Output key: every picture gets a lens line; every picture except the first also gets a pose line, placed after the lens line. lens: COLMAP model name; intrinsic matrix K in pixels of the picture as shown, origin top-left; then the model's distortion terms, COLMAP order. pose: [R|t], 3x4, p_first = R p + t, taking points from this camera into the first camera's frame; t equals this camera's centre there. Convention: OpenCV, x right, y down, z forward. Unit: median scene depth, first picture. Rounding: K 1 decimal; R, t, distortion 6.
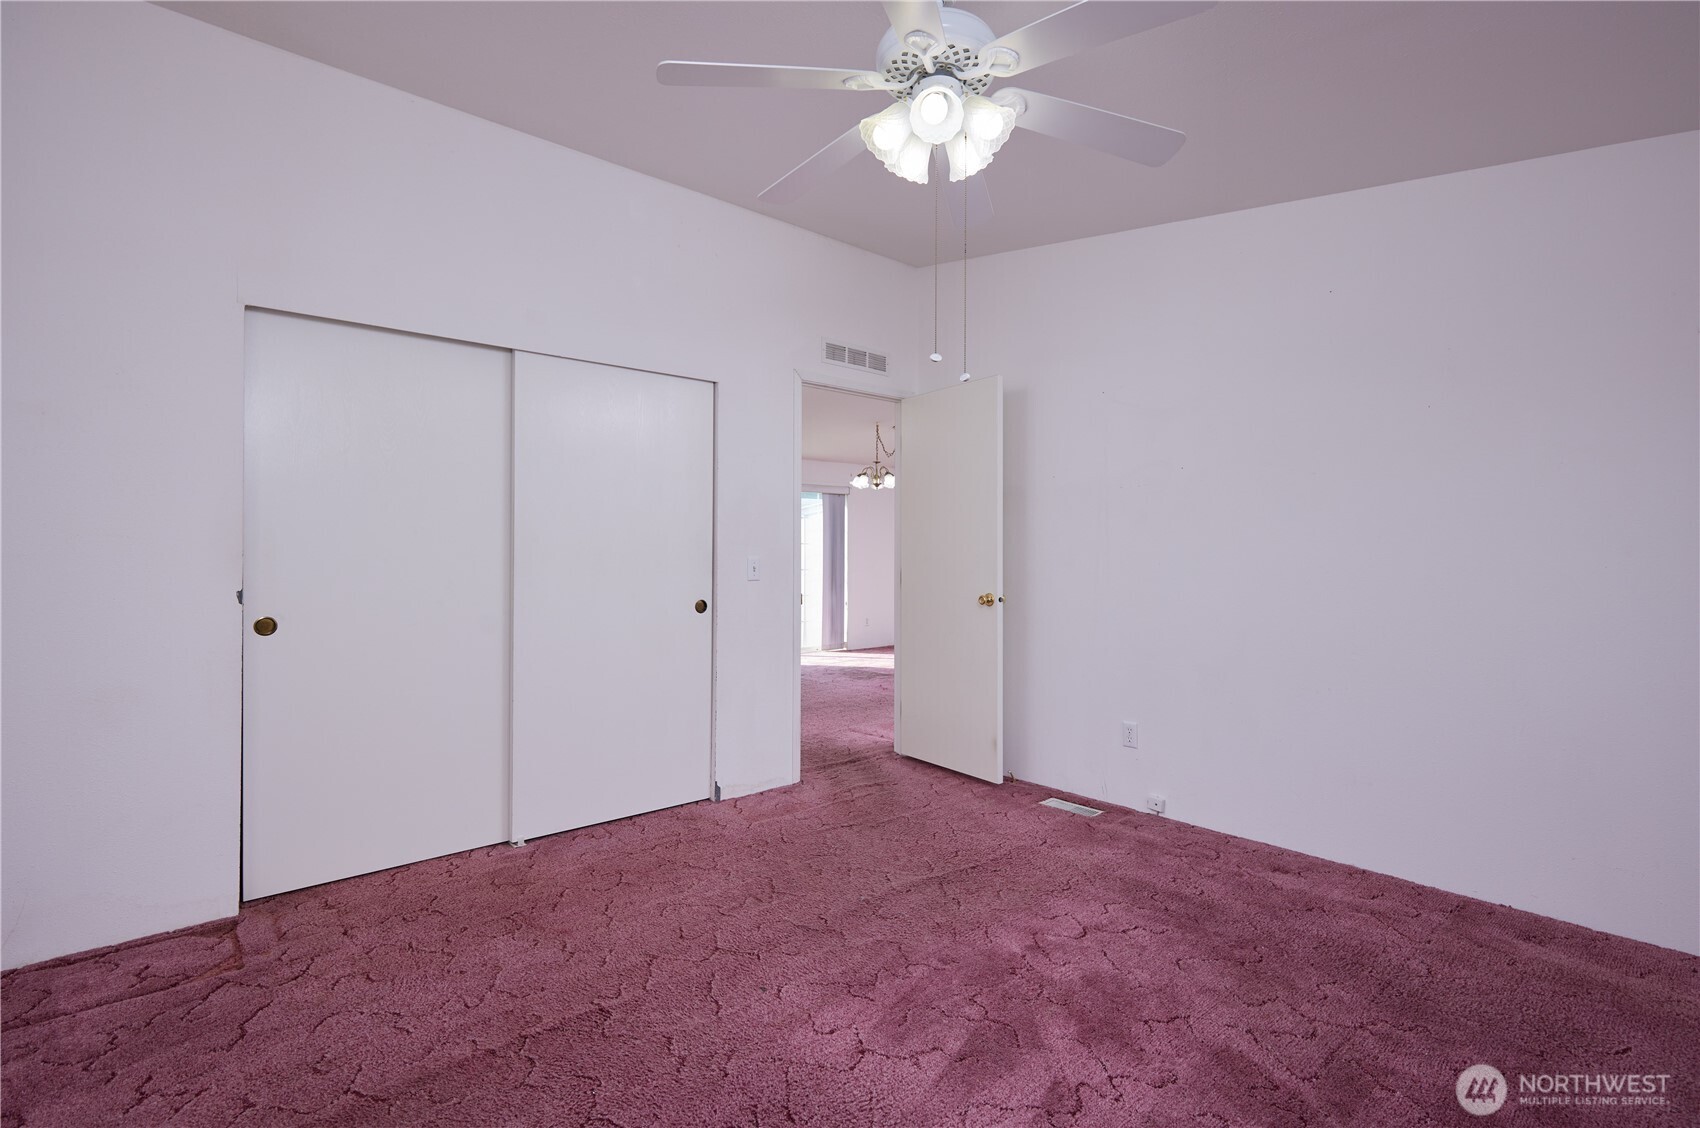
lens RADIAL K [[778.5, 0, 848.4], [0, 778.5, 562.3], [0, 0, 1]] dist [0.001446, -0.000375]
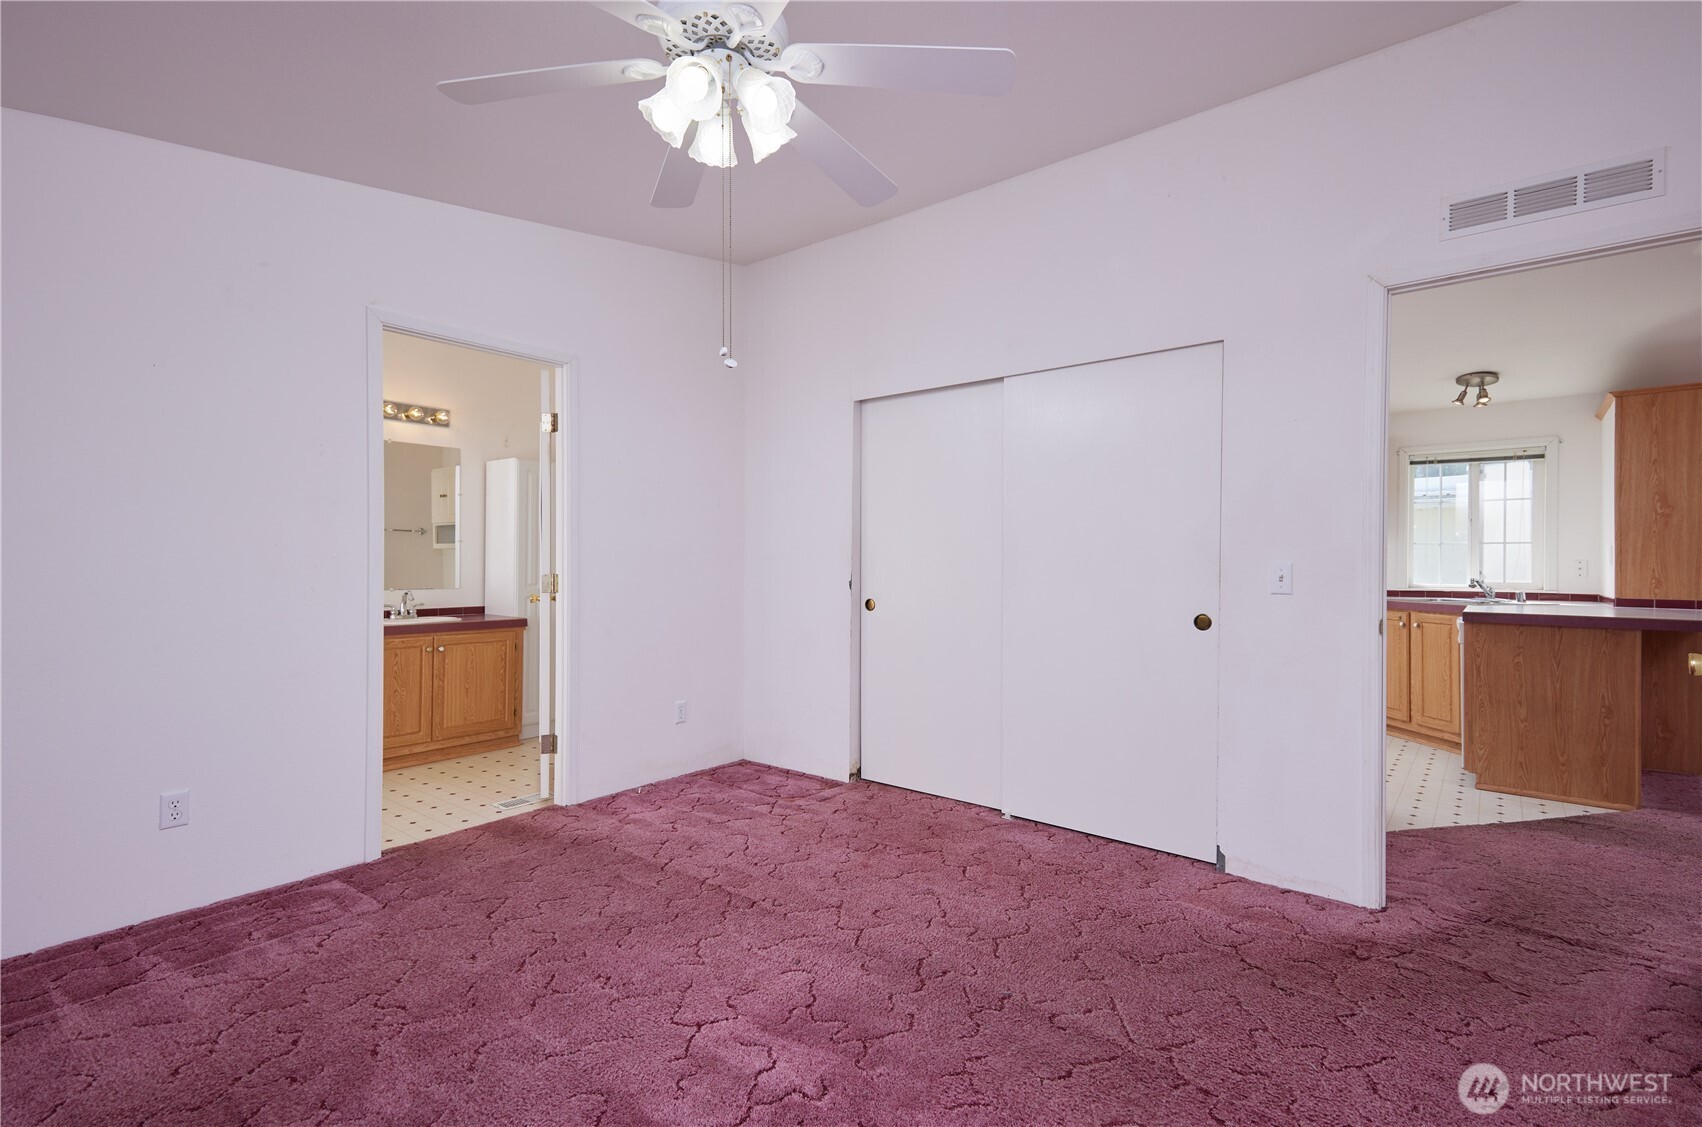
lens RADIAL K [[771.3, 0, 858.2], [0, 771.3, 566.2], [0, 0, 1]] dist [0.021817, -0.000641]
pose [[0.190018, 0.010203, -0.981728, 0.590434], [-0.009670, 0.999917, 0.008521, -0.005729], [0.981733, 0.007874, 0.190101, 0.541805]]
